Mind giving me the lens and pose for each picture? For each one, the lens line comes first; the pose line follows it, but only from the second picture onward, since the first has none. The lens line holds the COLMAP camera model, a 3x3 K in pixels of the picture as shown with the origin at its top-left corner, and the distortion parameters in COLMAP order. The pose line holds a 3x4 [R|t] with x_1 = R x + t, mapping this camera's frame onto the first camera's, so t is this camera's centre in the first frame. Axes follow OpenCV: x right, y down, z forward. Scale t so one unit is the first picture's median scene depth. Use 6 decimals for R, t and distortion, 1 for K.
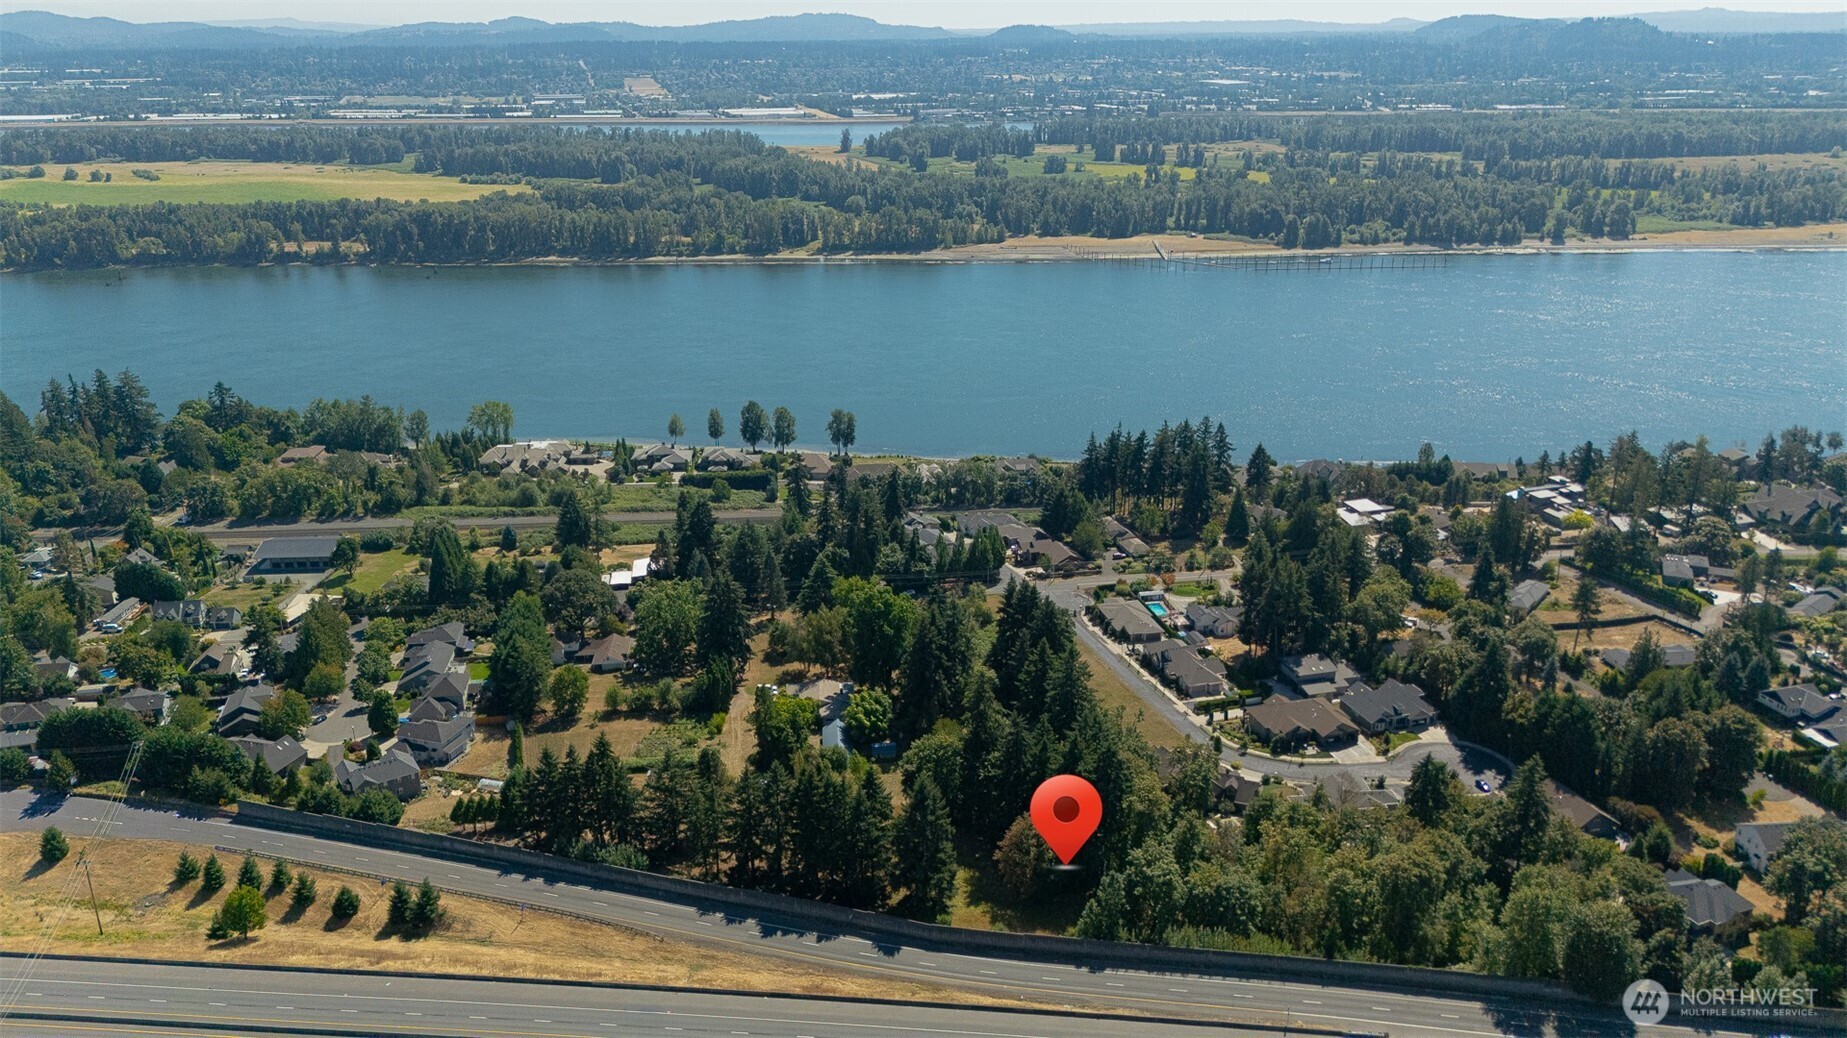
lens RADIAL K [[1358.9, 0, 928.0], [0, 1358.9, 523.7], [0, 0, 1]] dist [0.083809, -0.088521]
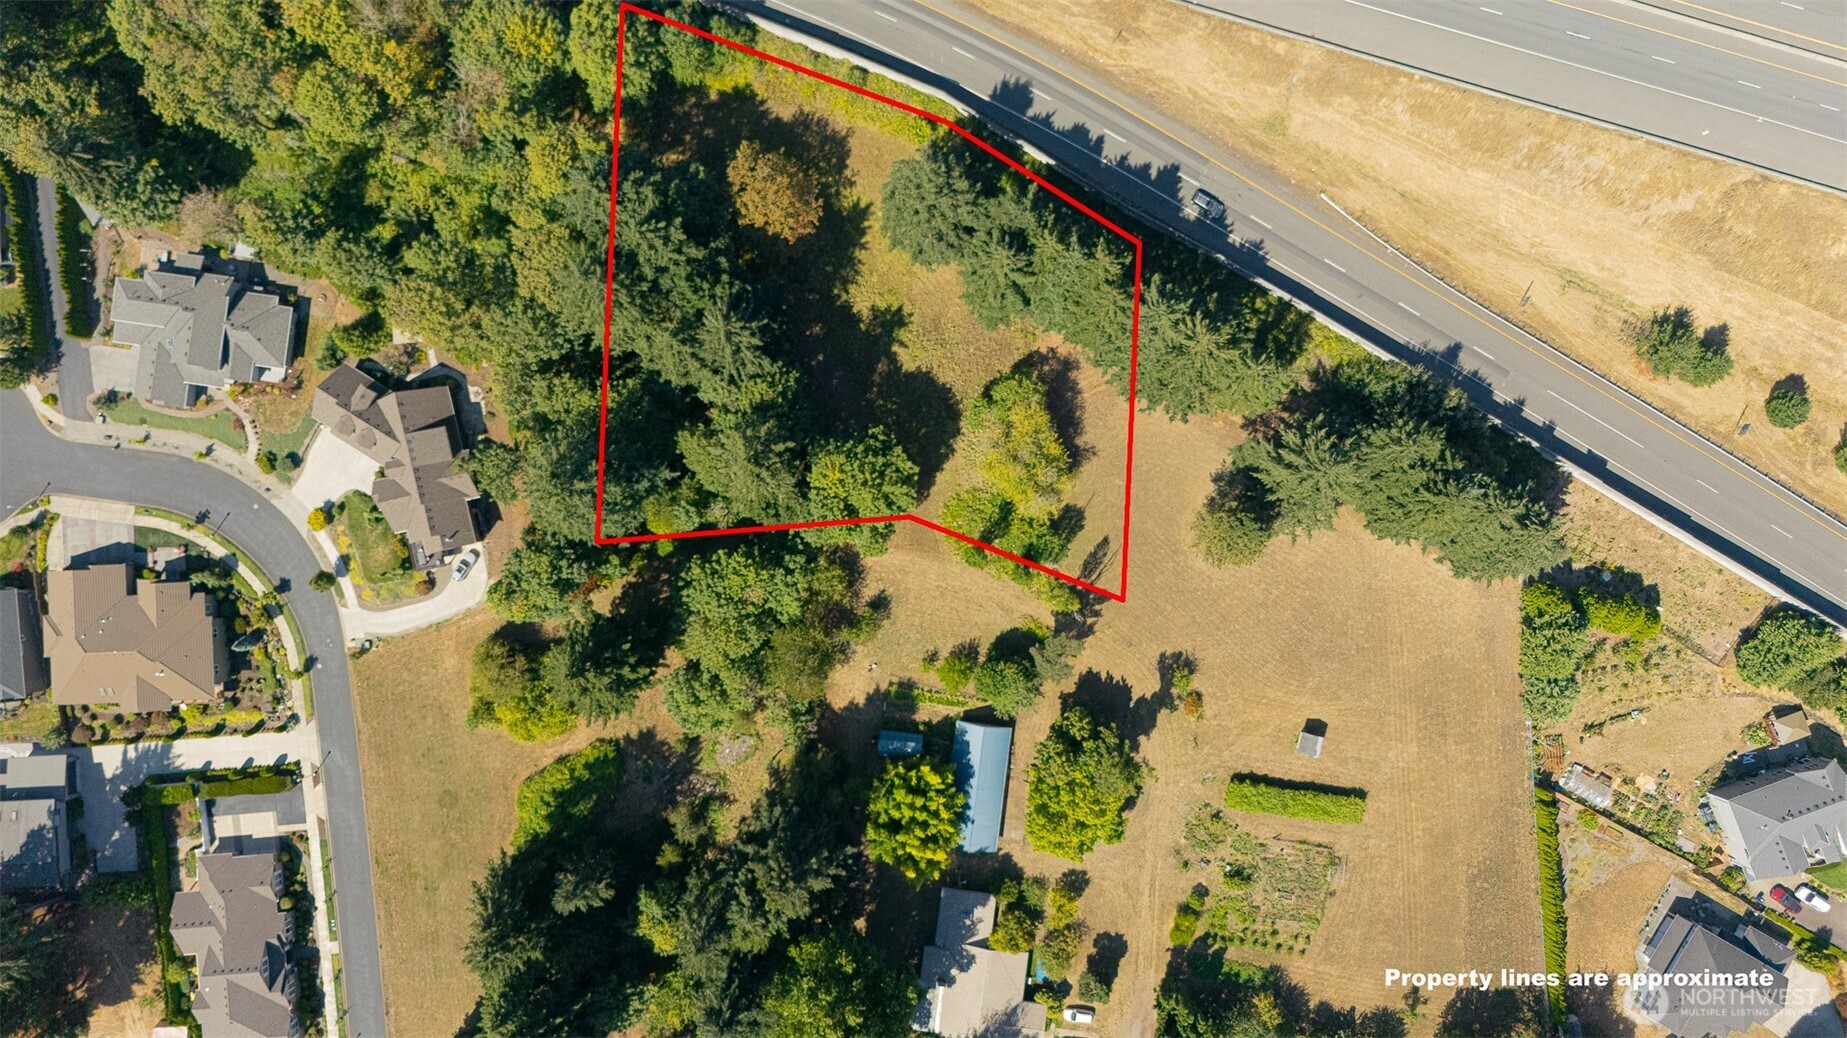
lens RADIAL K [[1359.7, 0, 928.8], [0, 1359.7, 519.0], [0, 0, 1]] dist [0.084050, -0.086843]
pose [[-0.977614, -0.207805, 0.032973, -0.042767], [0.103840, -0.340218, 0.934595, -0.319351], [-0.182996, 0.917098, 0.354181, 0.707508]]
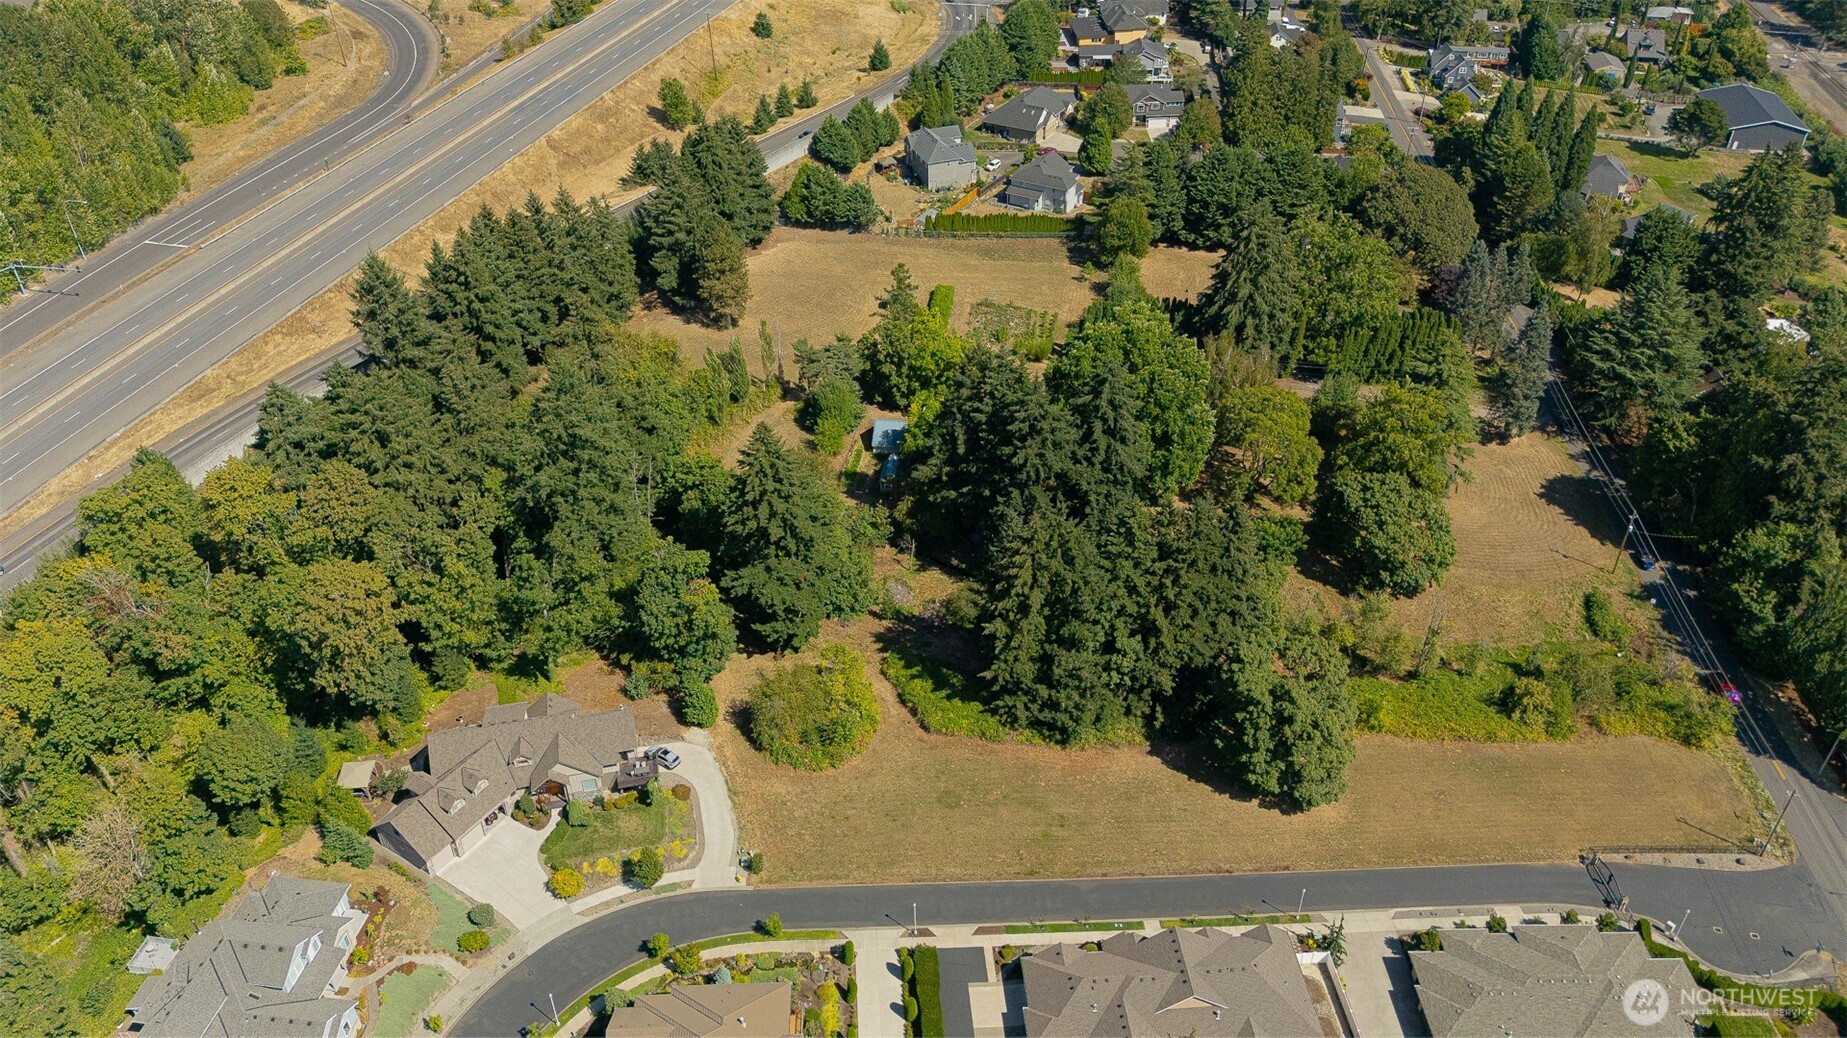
lens RADIAL K [[1358.9, 0, 928.0], [0, 1358.9, 523.7], [0, 0, 1]] dist [0.083809, -0.088521]
pose [[-0.209891, 0.587544, -0.781497, 0.448883], [-0.324876, 0.711977, 0.622531, -0.200199], [0.922172, 0.384553, 0.041441, 0.987770]]
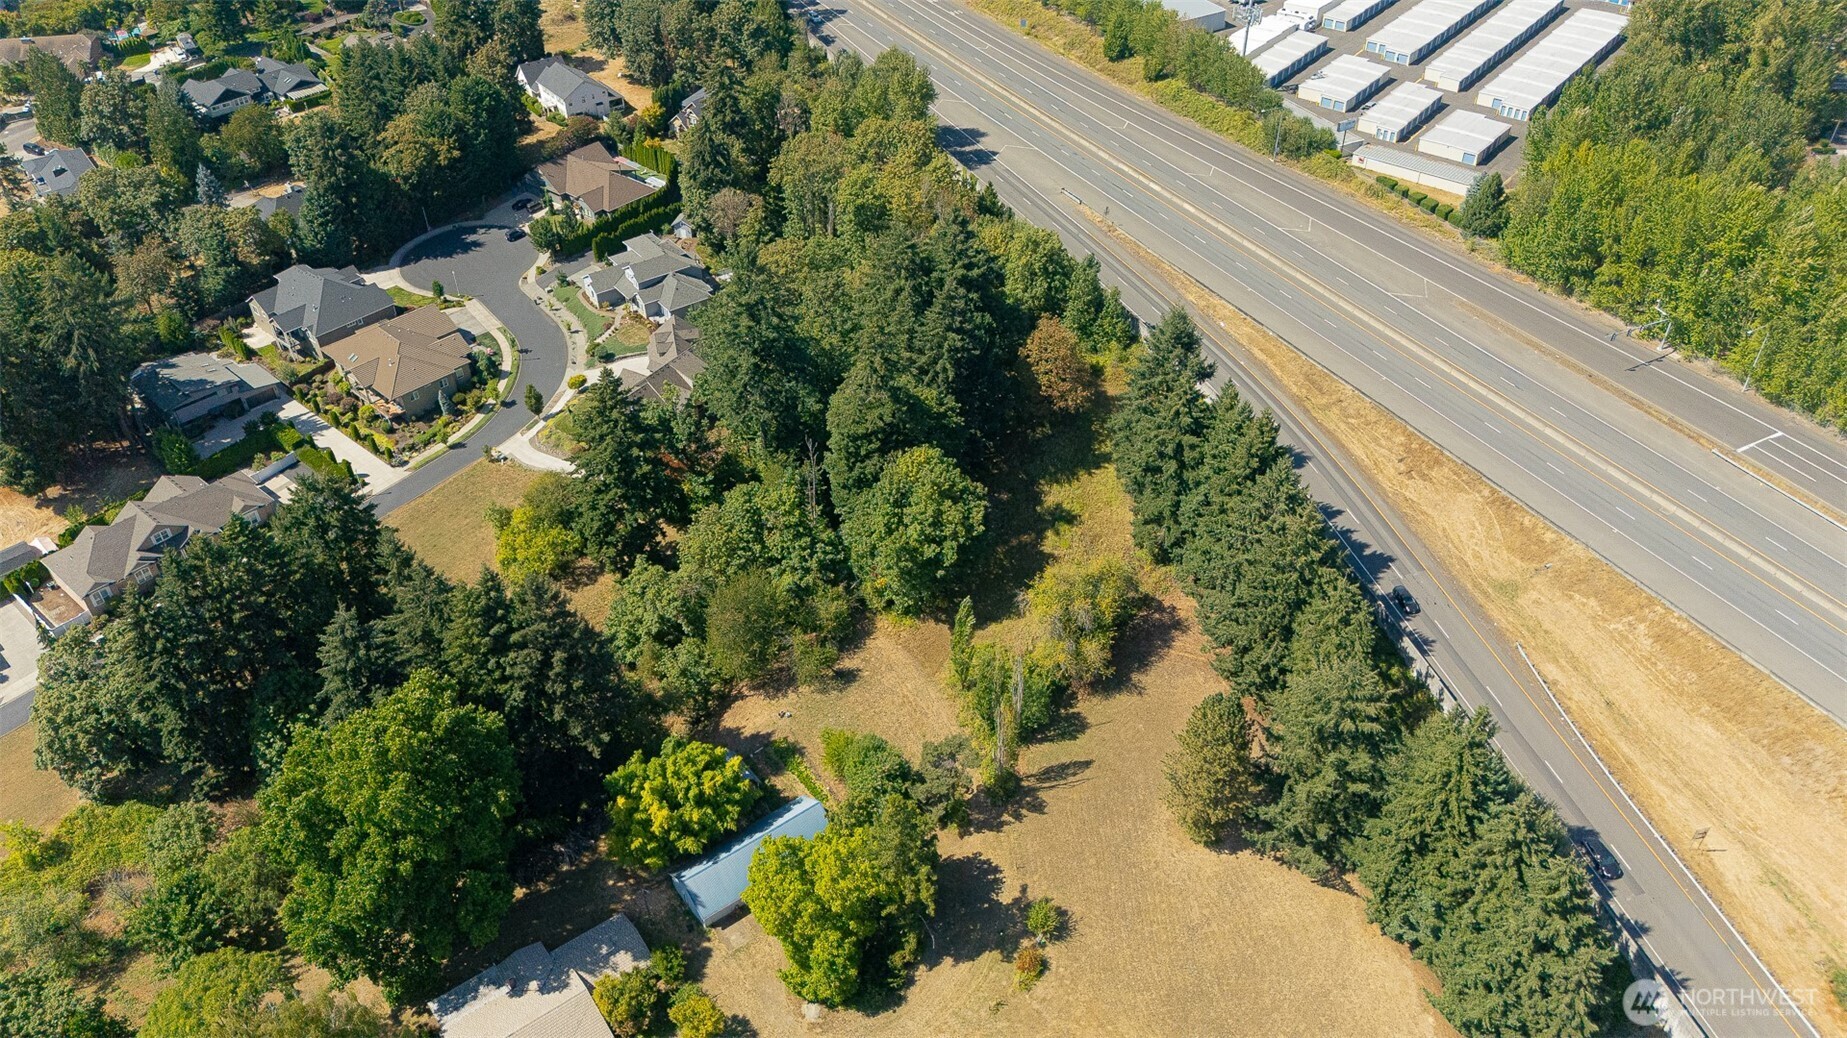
lens RADIAL K [[1358.9, 0, 928.0], [0, 1358.9, 523.7], [0, 0, 1]] dist [0.083809, -0.088521]
pose [[-0.538831, -0.514495, 0.667050, -0.329649], [0.299391, 0.623182, 0.722502, -0.199583], [-0.787417, 0.589015, -0.181755, 0.972376]]
